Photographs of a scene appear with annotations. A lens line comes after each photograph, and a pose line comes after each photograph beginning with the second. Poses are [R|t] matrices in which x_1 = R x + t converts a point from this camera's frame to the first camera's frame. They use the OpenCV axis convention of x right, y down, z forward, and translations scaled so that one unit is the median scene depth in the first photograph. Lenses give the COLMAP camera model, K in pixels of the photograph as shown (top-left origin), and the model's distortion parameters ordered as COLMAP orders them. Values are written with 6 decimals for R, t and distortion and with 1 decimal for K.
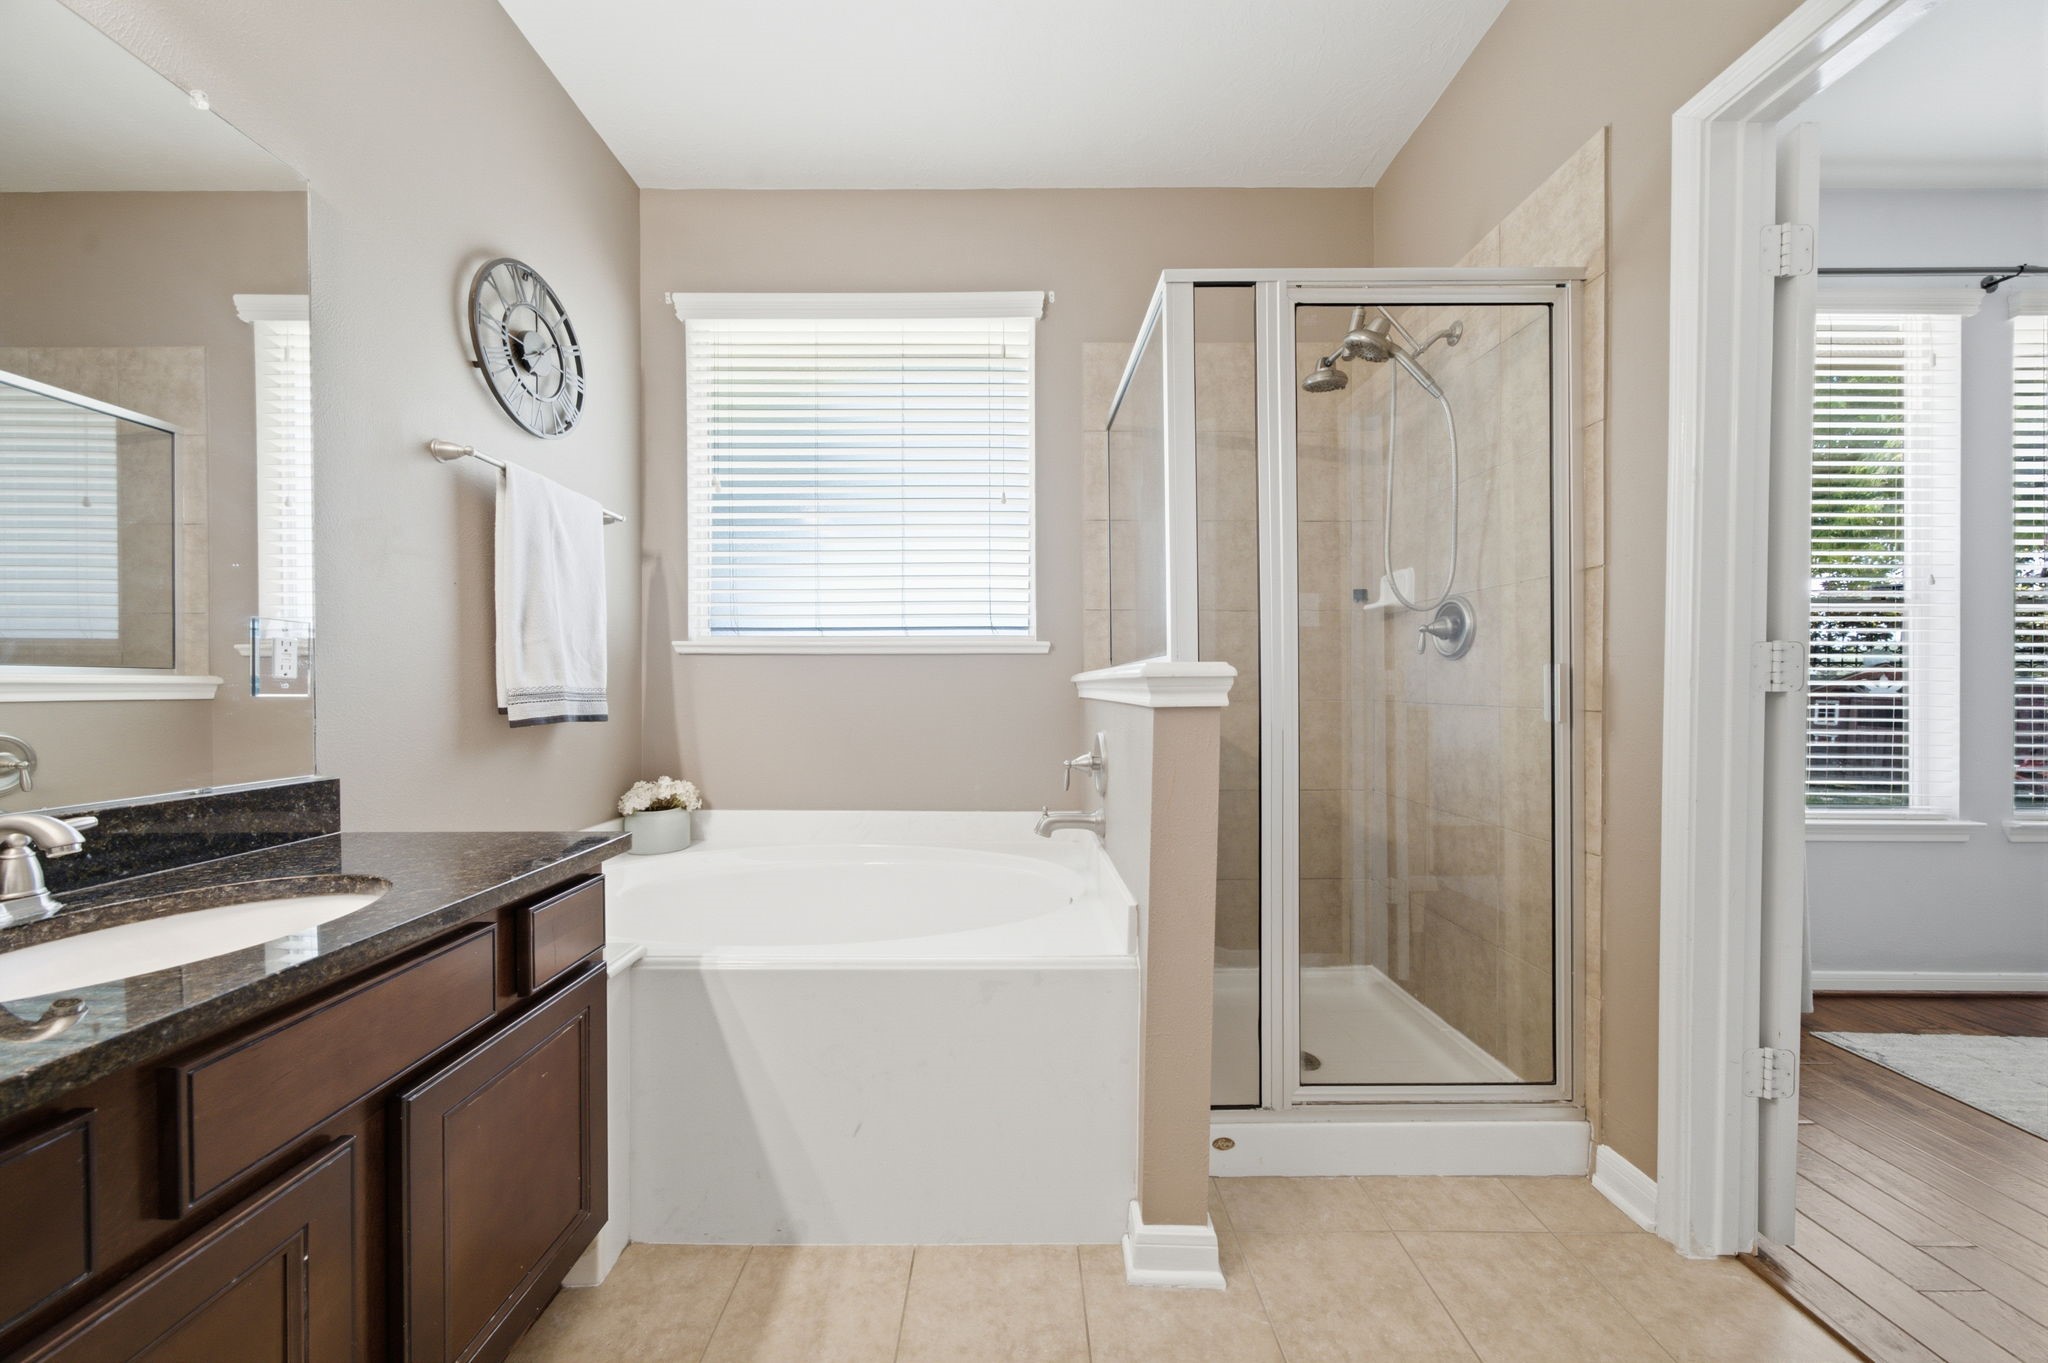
lens RADIAL K [[703.0, 0, 1030.5], [0, 703.0, 690.4], [0, 0, 1]] dist [0.000831, 0.003171]
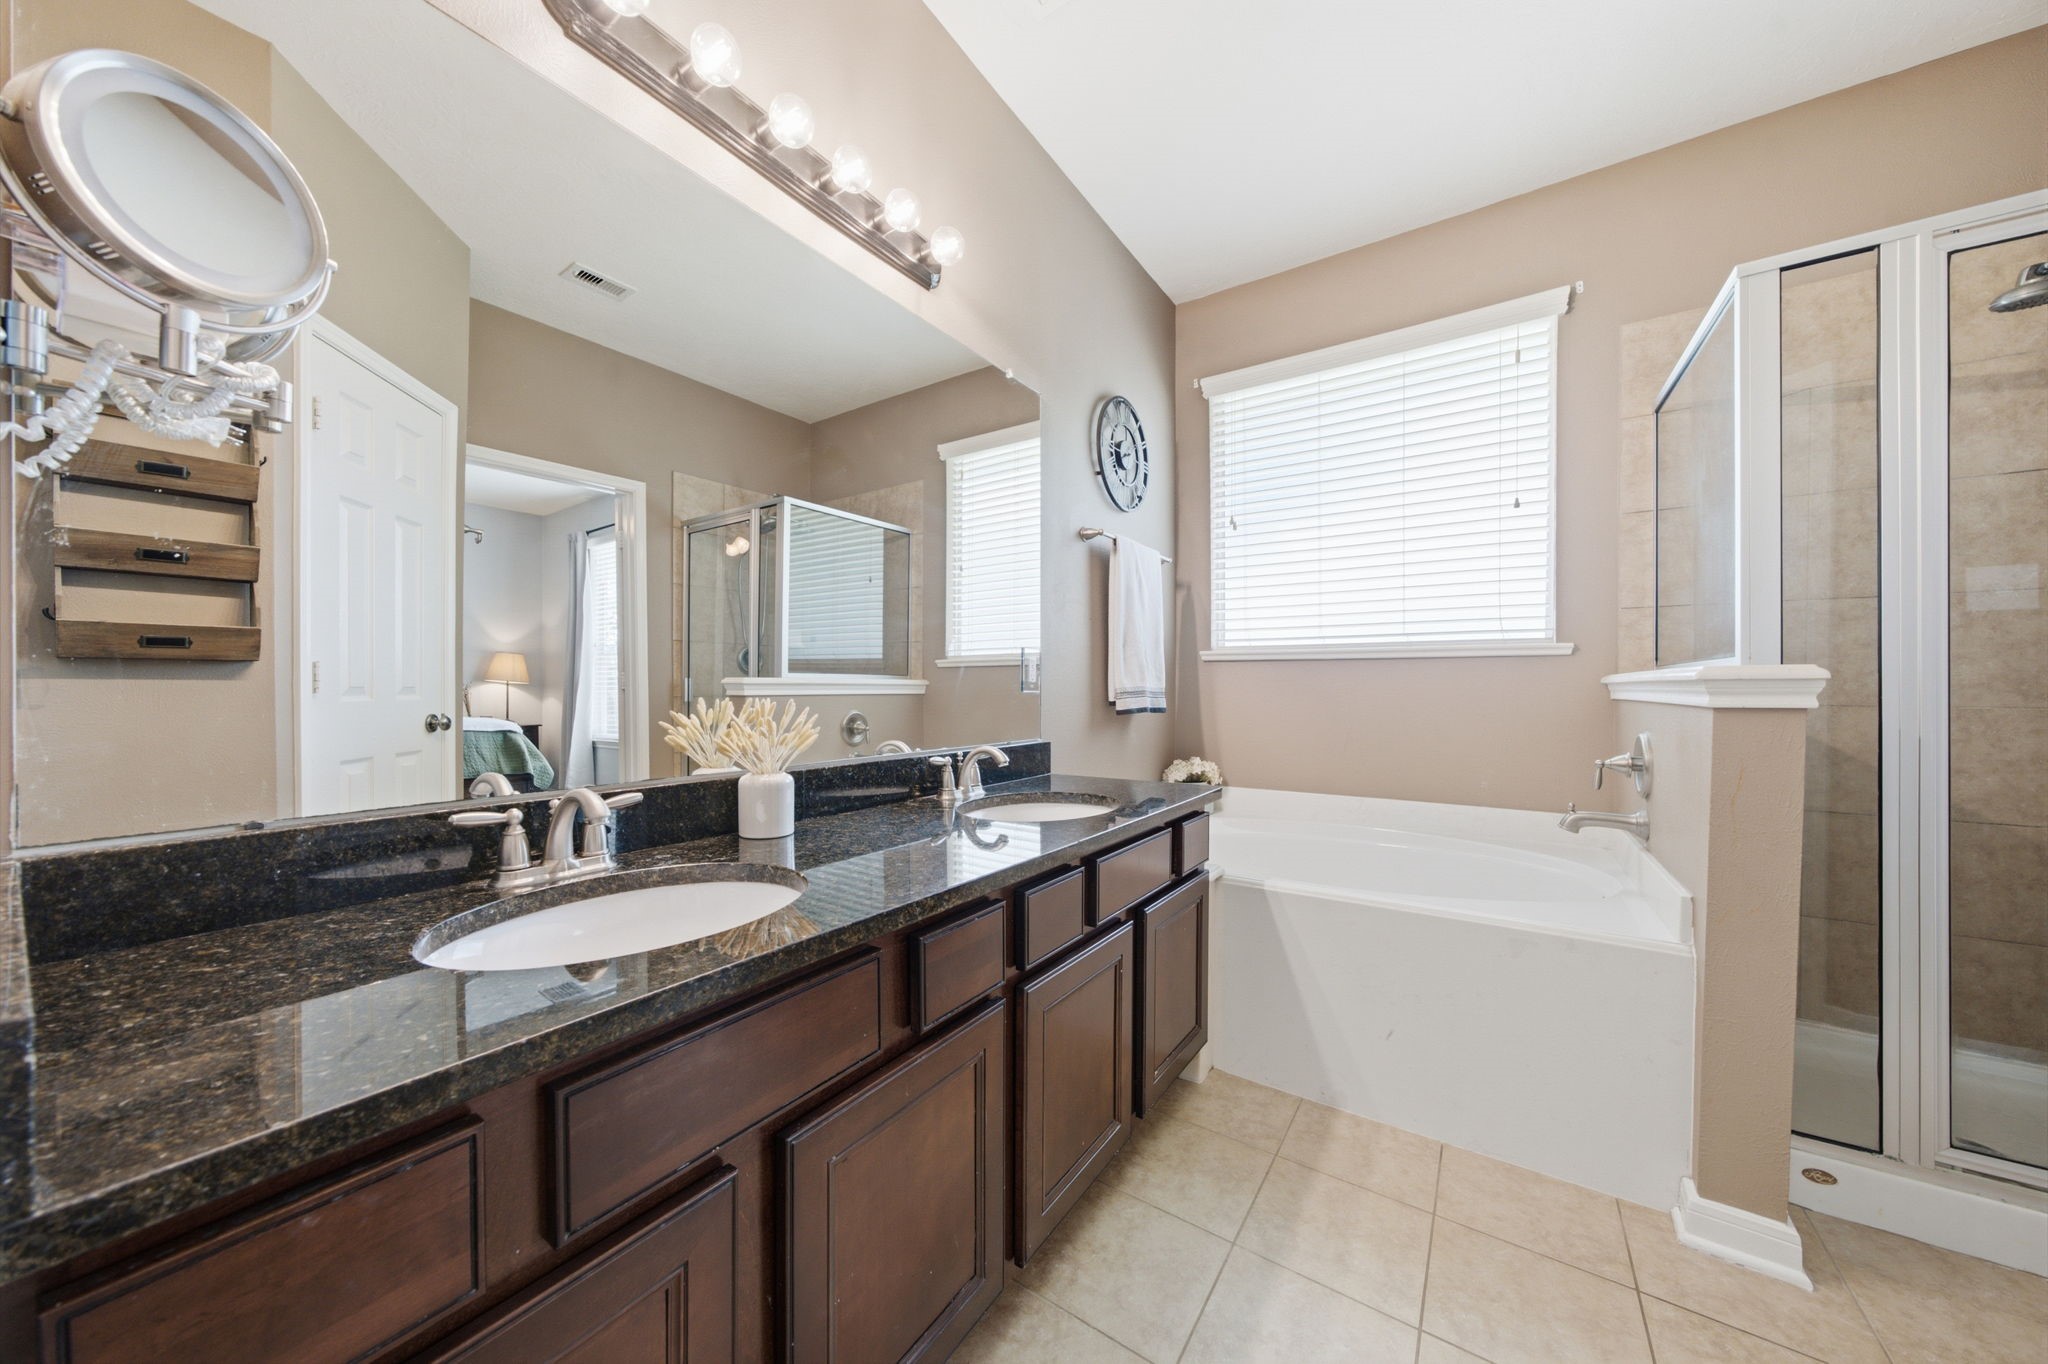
lens RADIAL K [[703.0, 0, 1030.5], [0, 703.0, 690.9], [0, 0, 1]] dist [0.000831, 0.003171]
pose [[0.819587, 0.006213, -0.572922, -0.041068], [-0.007889, 0.999969, -0.000441, 0.004980], [0.572901, 0.004882, 0.819610, -0.321483]]
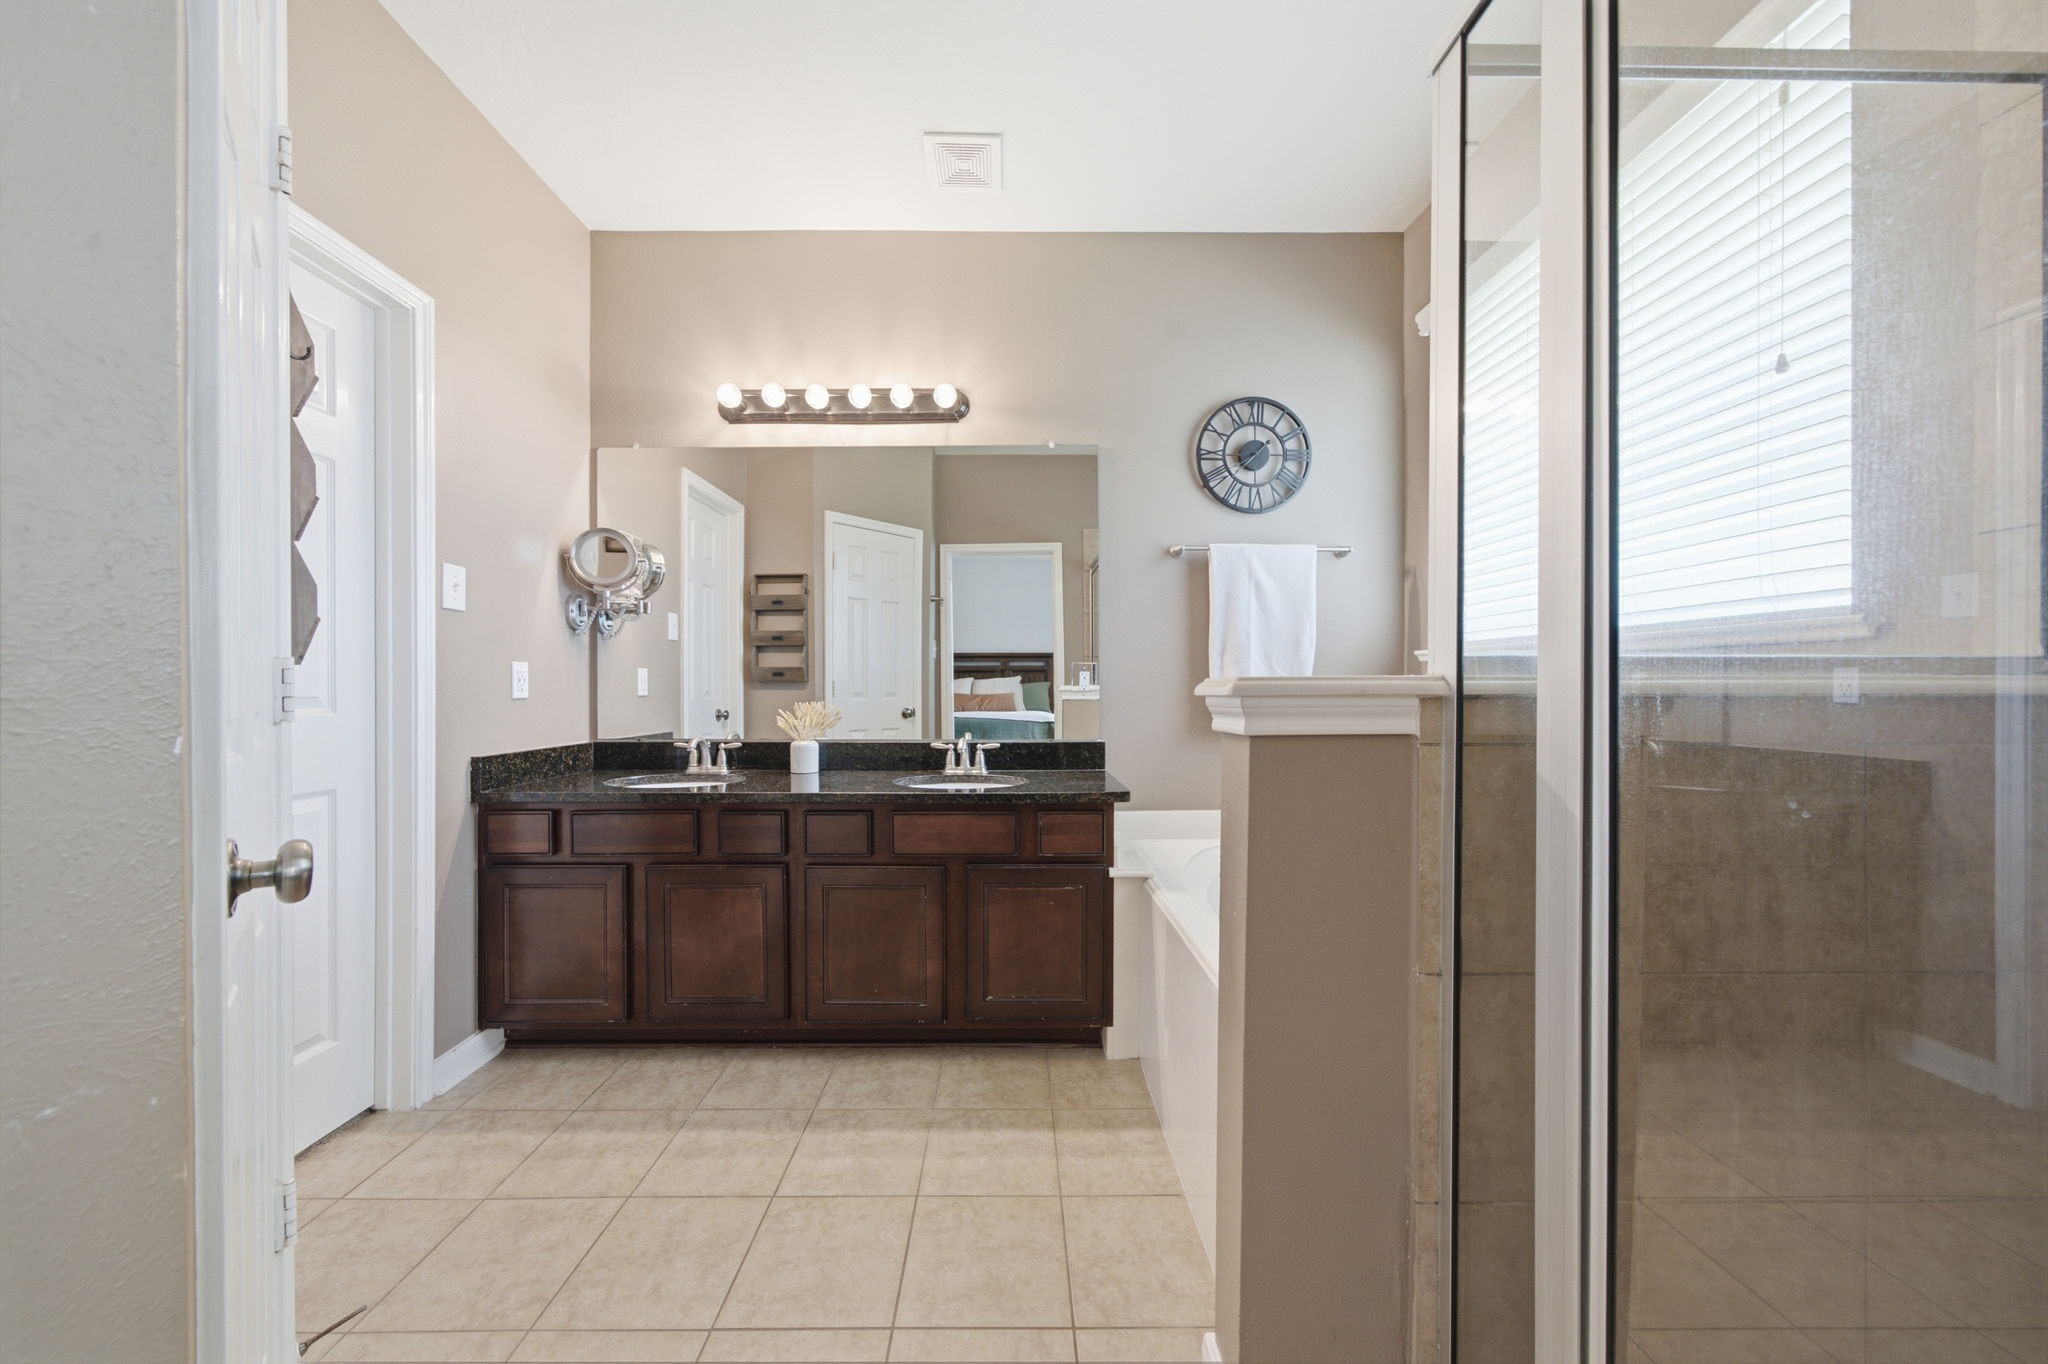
lens RADIAL K [[722.5, 0, 1005.9], [0, 722.5, 695.7], [0, 0, 1]] dist [0.000017, -0.000041]
pose [[-0.019092, 0.014031, -0.999719, 0.758572], [-0.006677, 0.999877, 0.014160, -0.020838], [0.999795, 0.006945, -0.018996, 0.559219]]
